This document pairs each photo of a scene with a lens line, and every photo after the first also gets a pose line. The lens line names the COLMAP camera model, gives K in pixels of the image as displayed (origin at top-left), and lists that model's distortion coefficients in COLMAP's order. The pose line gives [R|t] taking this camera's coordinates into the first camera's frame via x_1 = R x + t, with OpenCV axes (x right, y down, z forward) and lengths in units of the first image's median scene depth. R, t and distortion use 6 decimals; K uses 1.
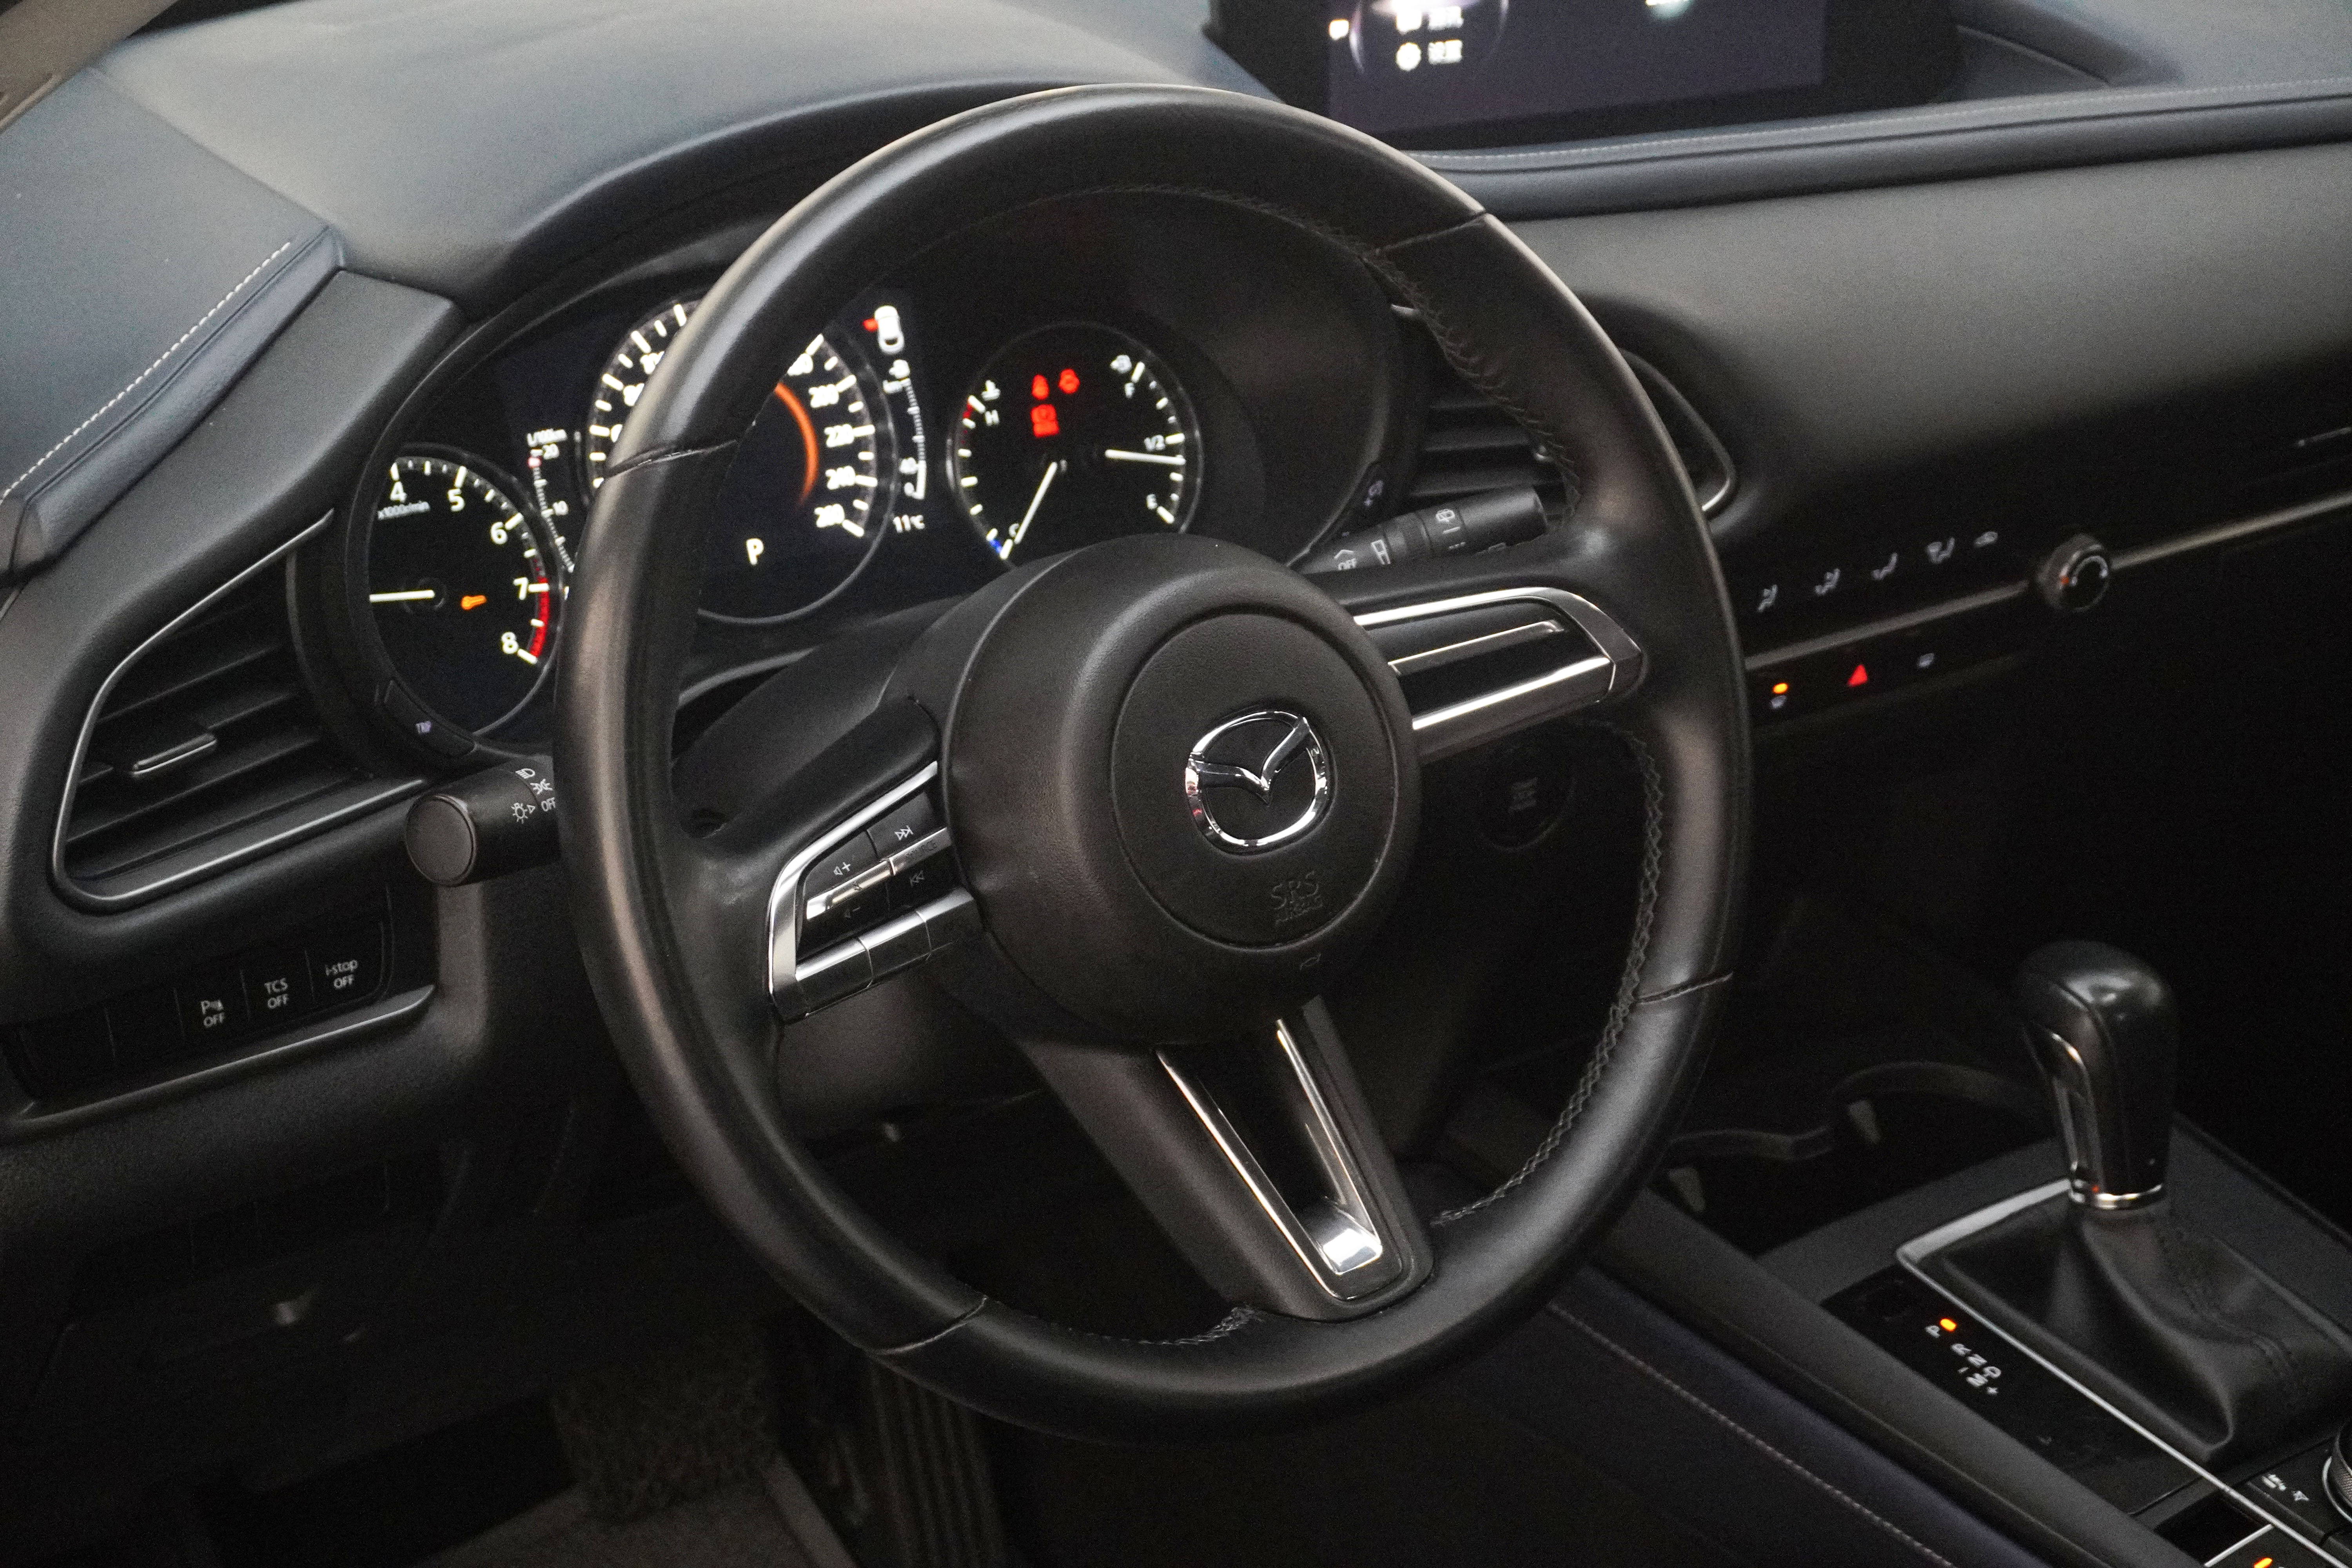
lens RADIAL K [[3539.6, 0, 1173.7], [0, 3539.6, 788.2], [0, 0, 1]] dist [0.016717, 0.000000]
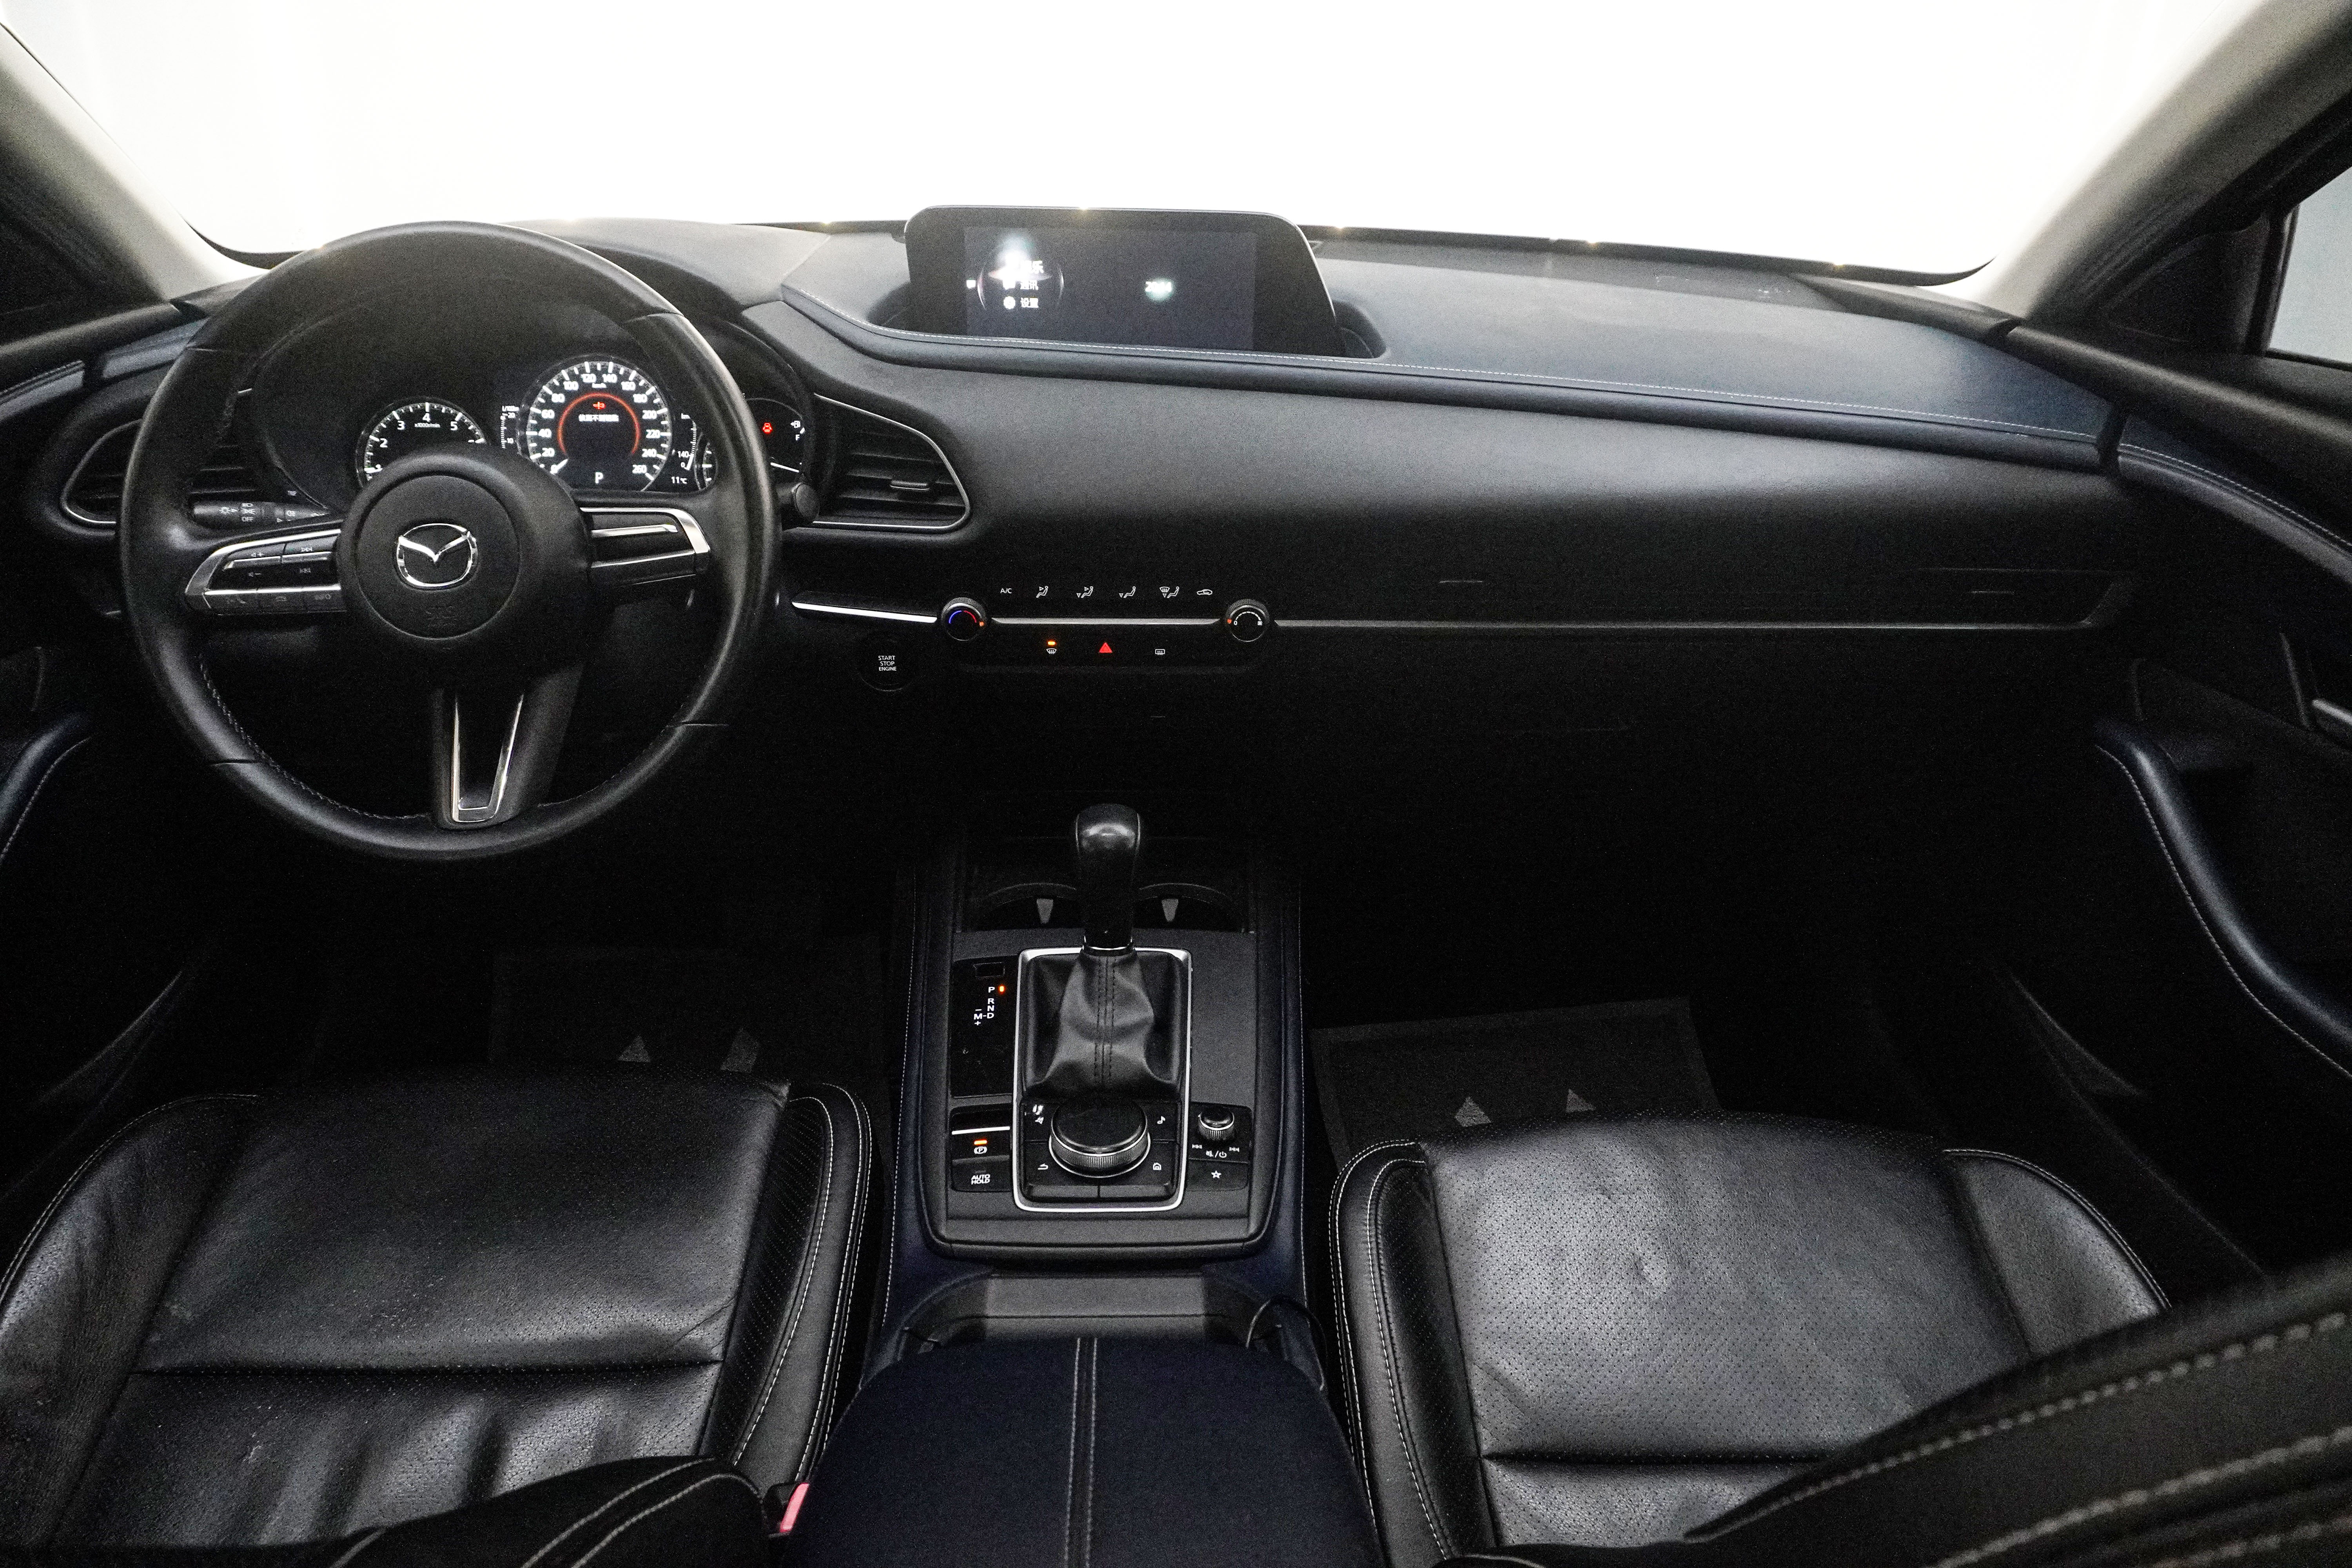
lens RADIAL K [[1577.7, 0, 1158.8], [0, 1577.7, 766.7], [0, 0, 1]] dist [-0.031155, 0.015917]
pose [[0.845780, 0.222525, -0.484912, 0.668309], [-0.230516, 0.972072, 0.044017, -0.015558], [0.481165, 0.074551, 0.873455, 0.324245]]
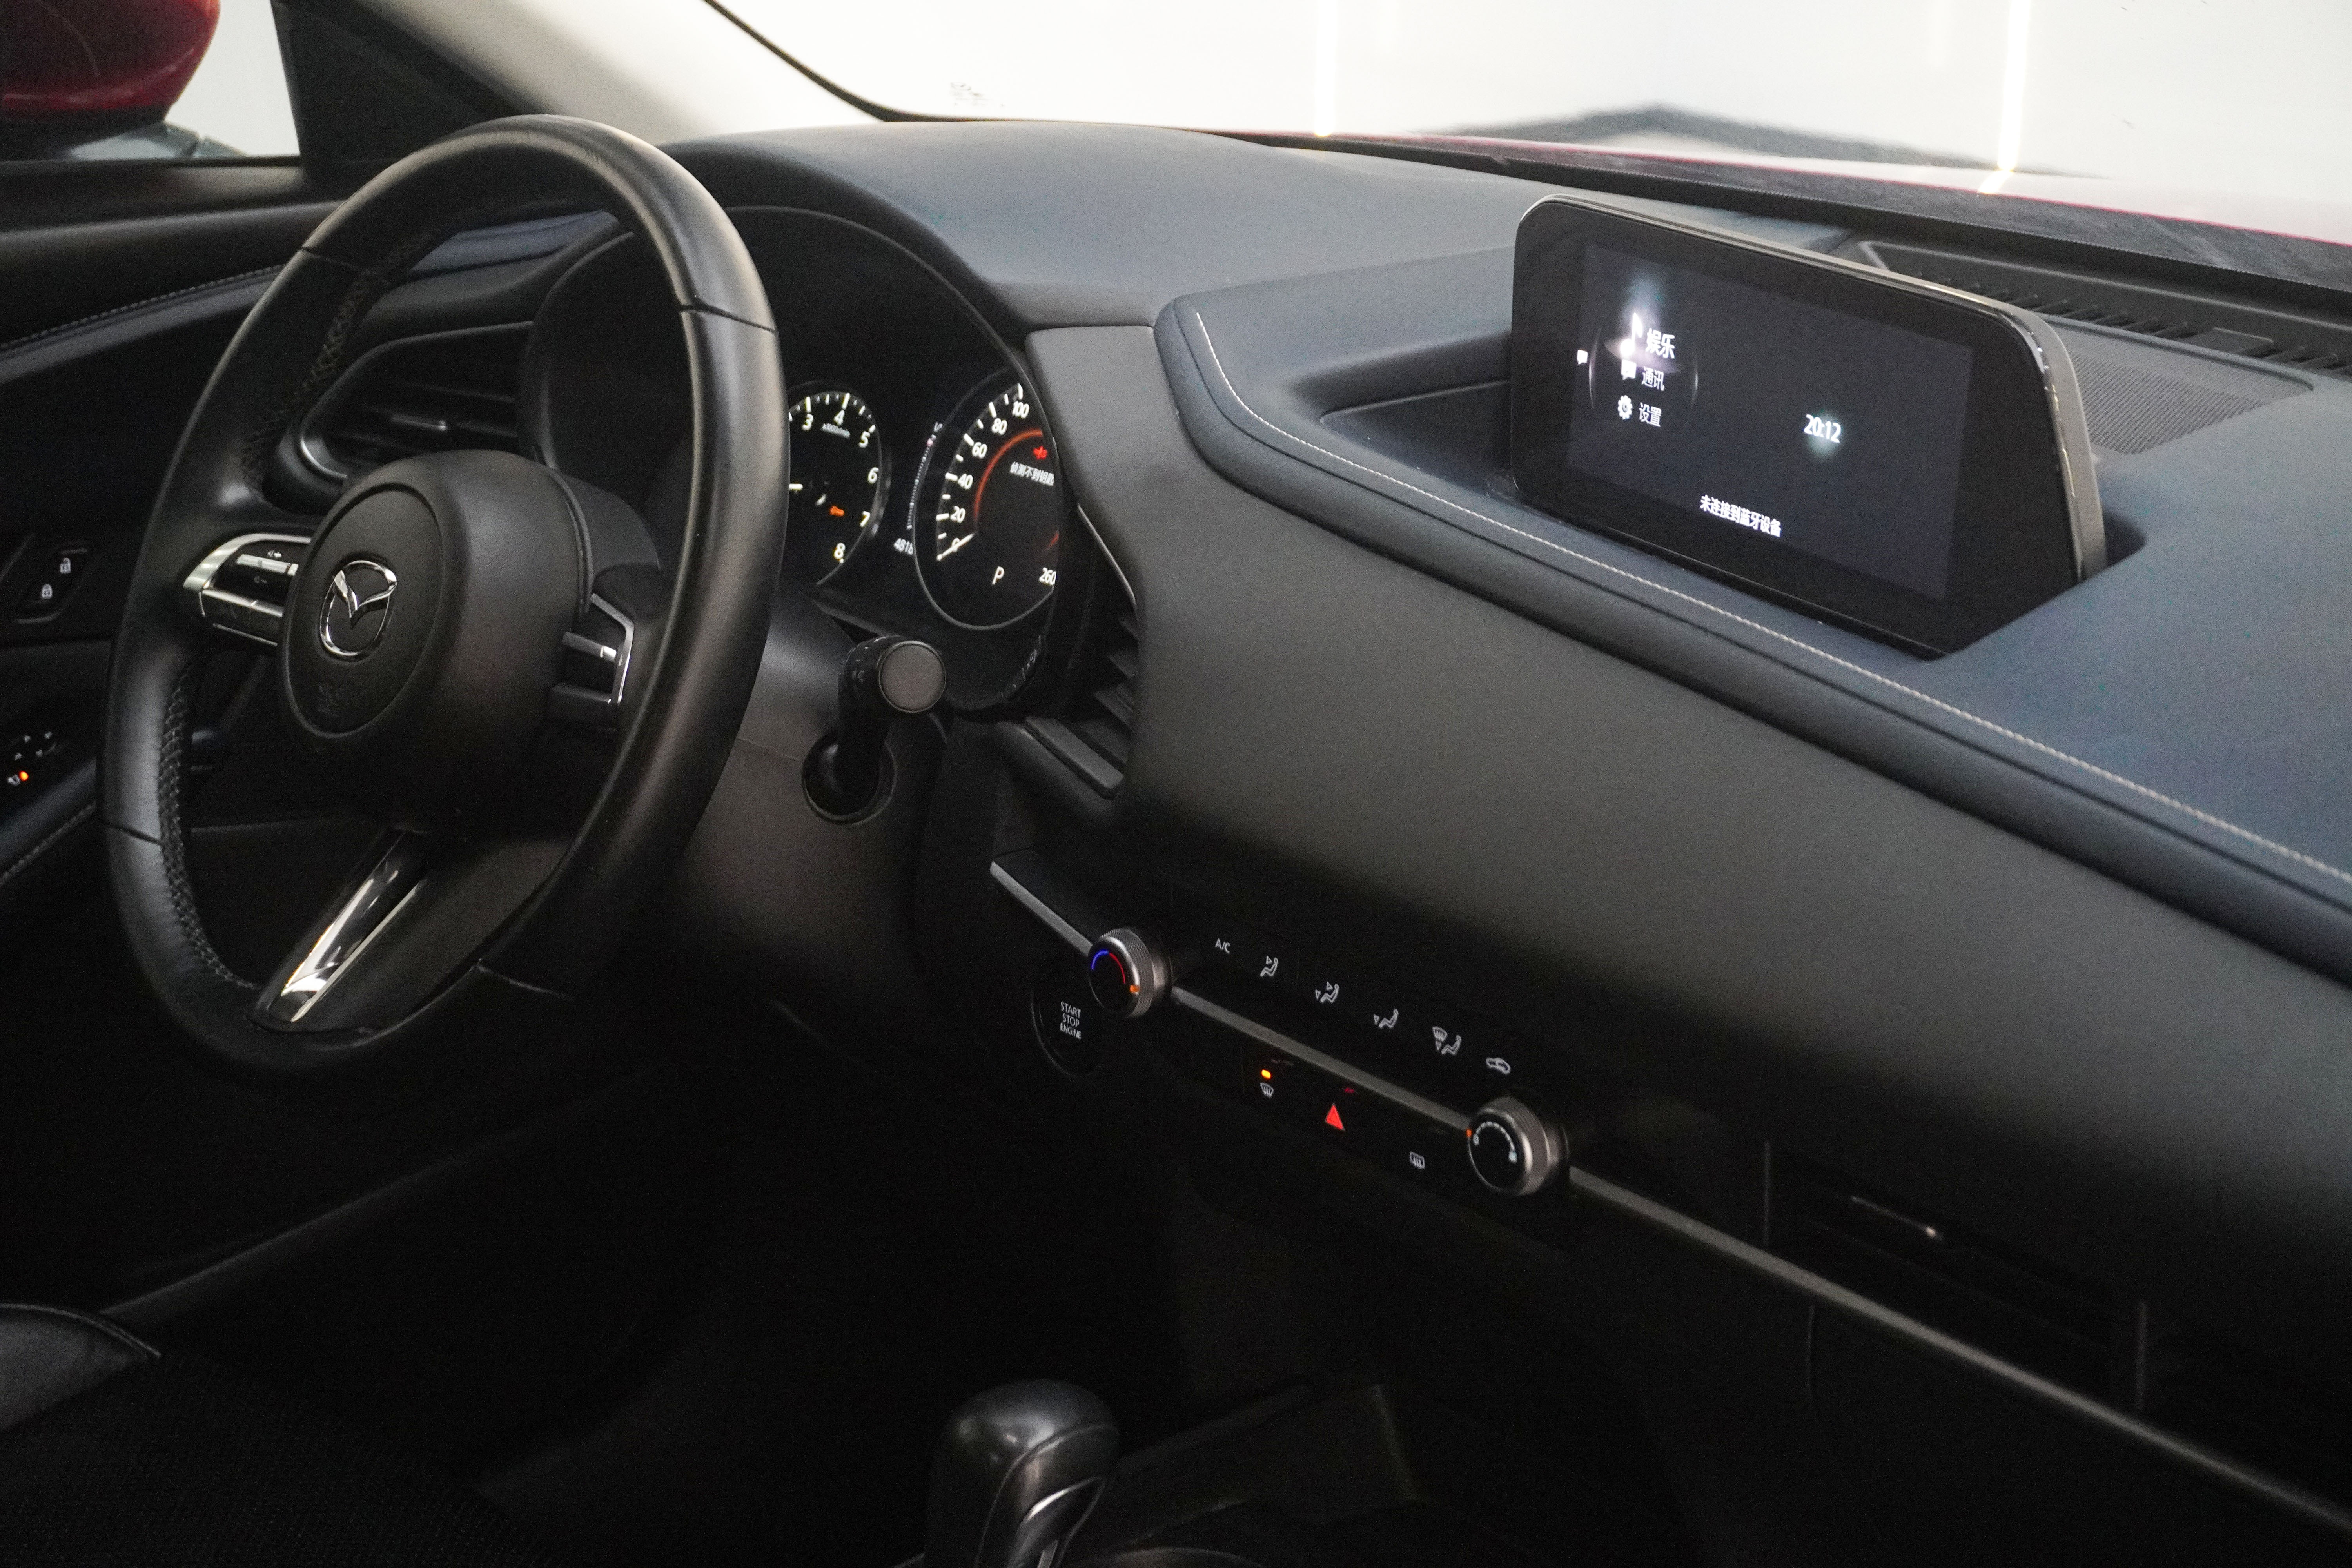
lens RADIAL K [[4019.0, 0, 1177.8], [0, 4019.0, 785.1], [0, 0, 1]] dist [-0.142942, 0.000000]
pose [[0.108405, 0.293313, -0.949850, 1.186279], [-0.445994, 0.868276, 0.217223, -0.322833], [0.888447, 0.400080, 0.224941, 0.755378]]
